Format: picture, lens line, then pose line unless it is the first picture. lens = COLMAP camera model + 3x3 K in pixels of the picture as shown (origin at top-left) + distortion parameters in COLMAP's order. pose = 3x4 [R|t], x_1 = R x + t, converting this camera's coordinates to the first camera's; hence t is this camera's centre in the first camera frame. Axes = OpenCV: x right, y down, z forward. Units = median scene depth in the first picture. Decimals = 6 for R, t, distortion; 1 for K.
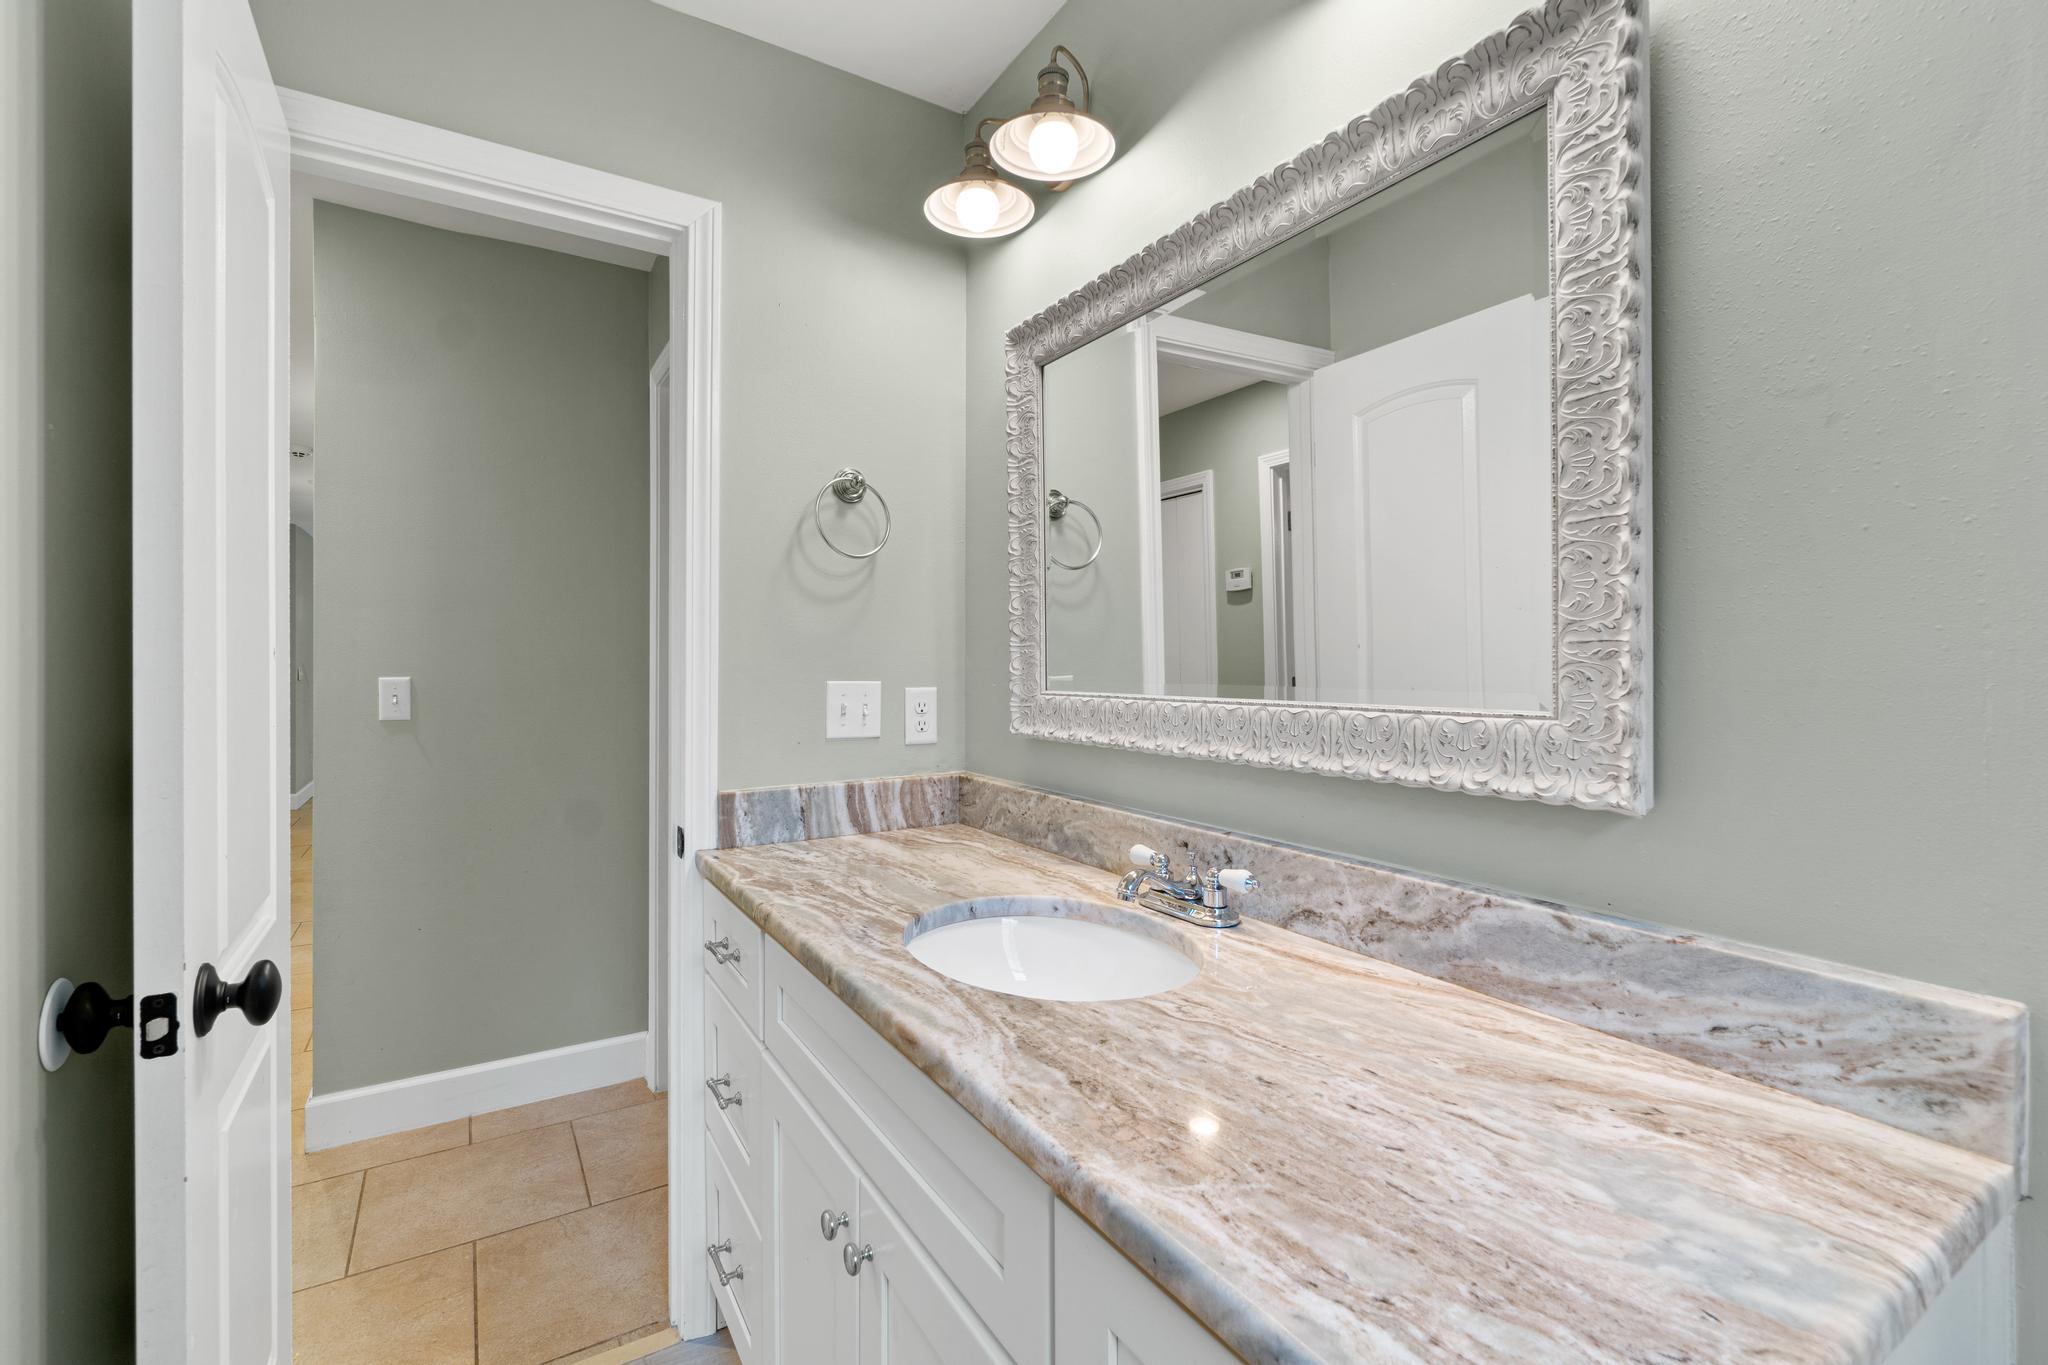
lens RADIAL K [[883.7, 0, 1014.0], [0, 883.7, 682.5], [0, 0, 1]] dist [-0.003585, 0.000948]
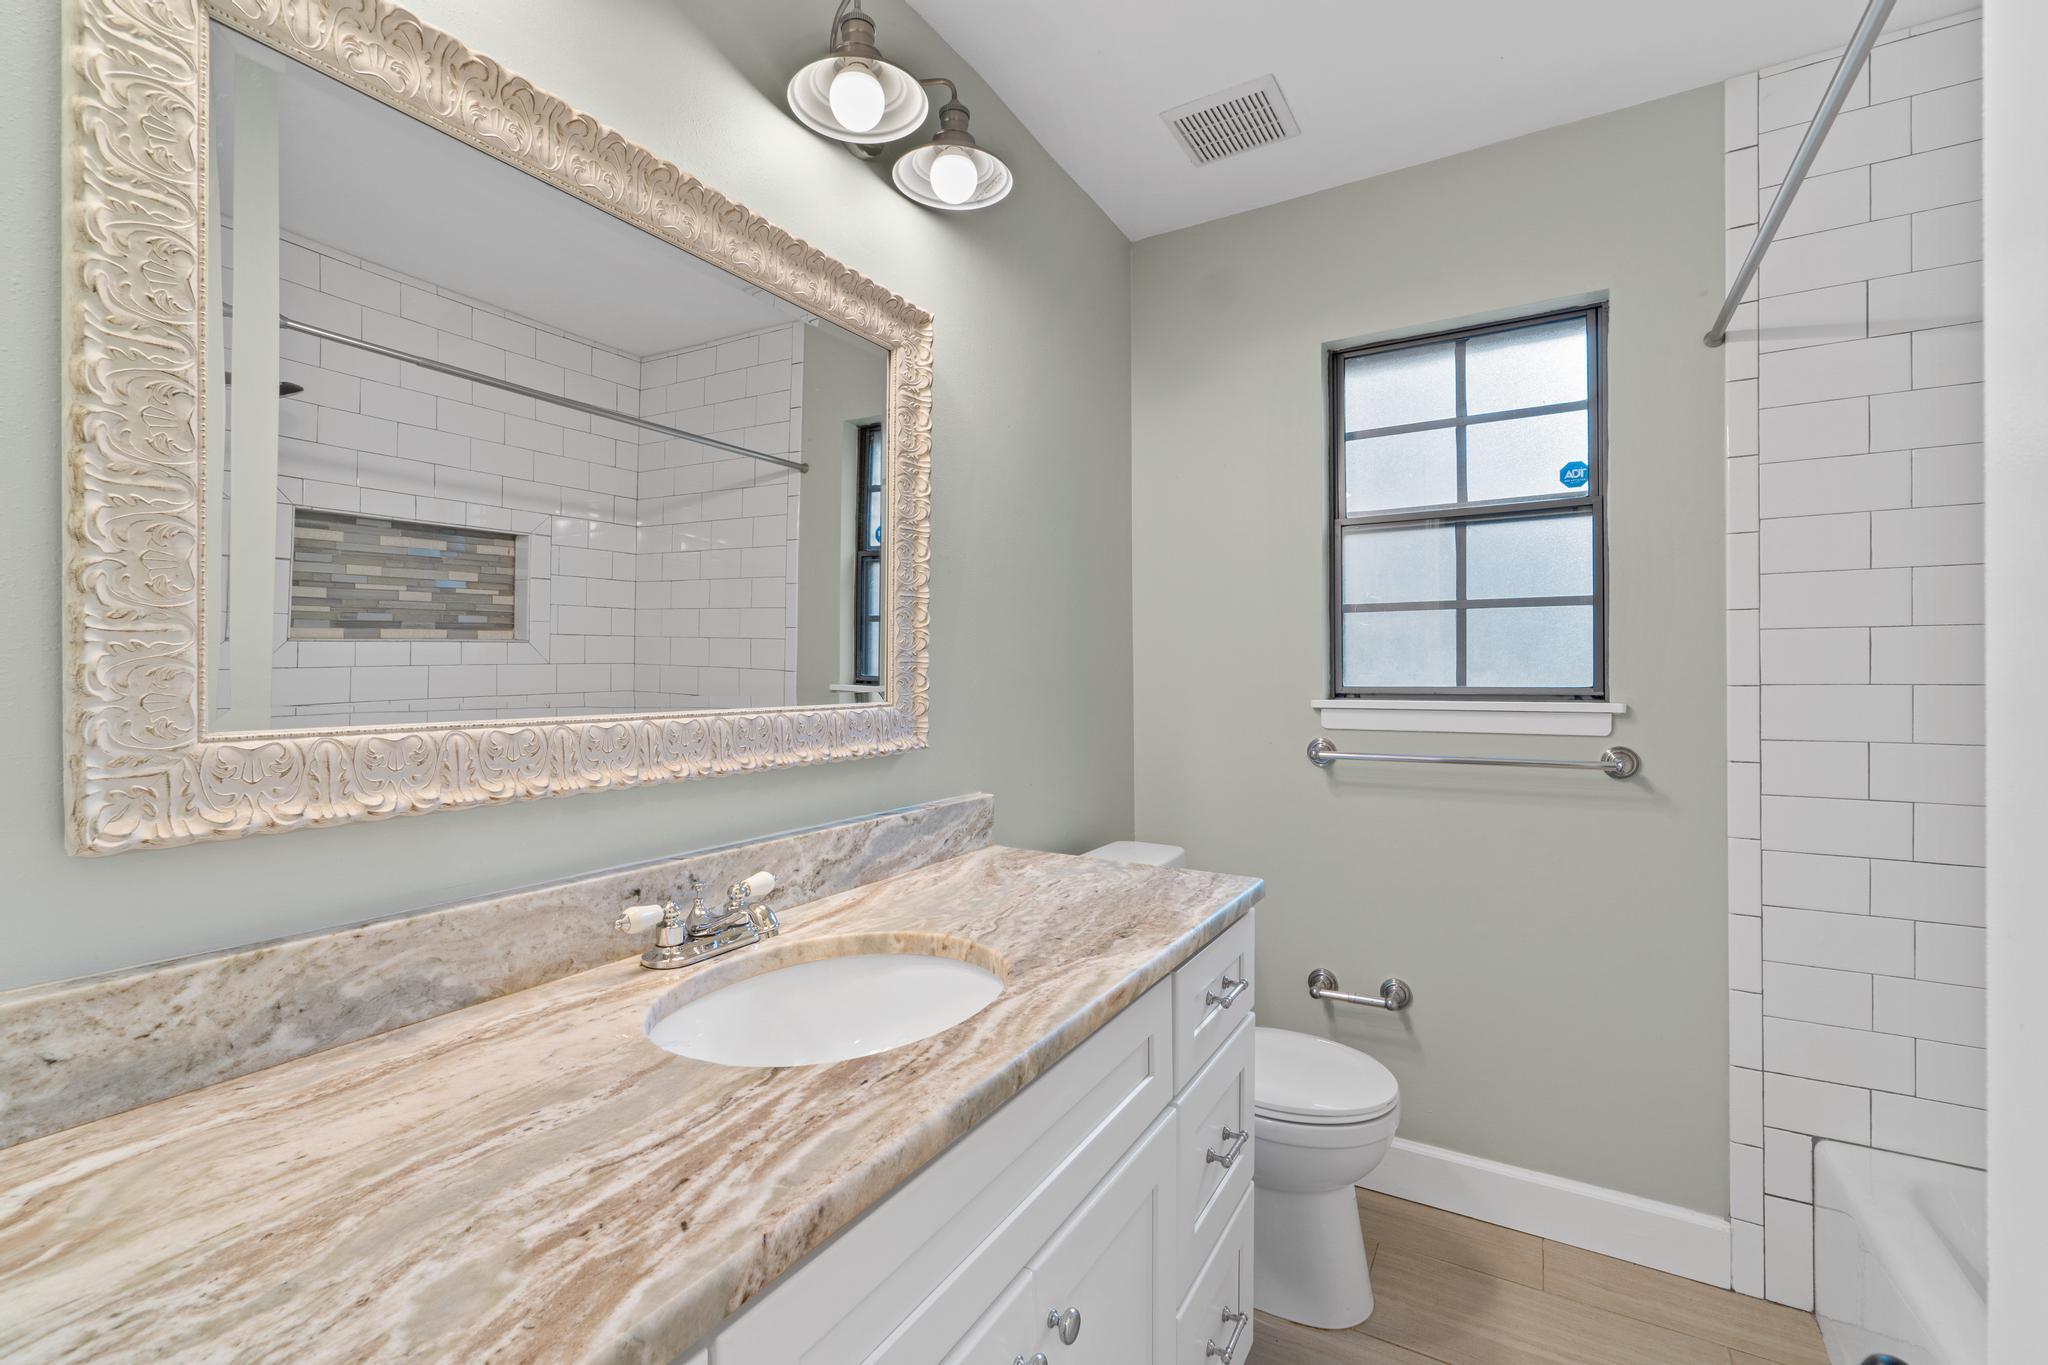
lens RADIAL K [[883.7, 0, 1014.0], [0, 883.7, 682.5], [0, 0, 1]] dist [-0.003585, 0.000948]
pose [[-0.457838, -0.008916, 0.888991, -0.954377], [0.017981, 0.999652, 0.019286, -0.030827], [-0.888854, 0.024814, -0.457518, 1.439807]]
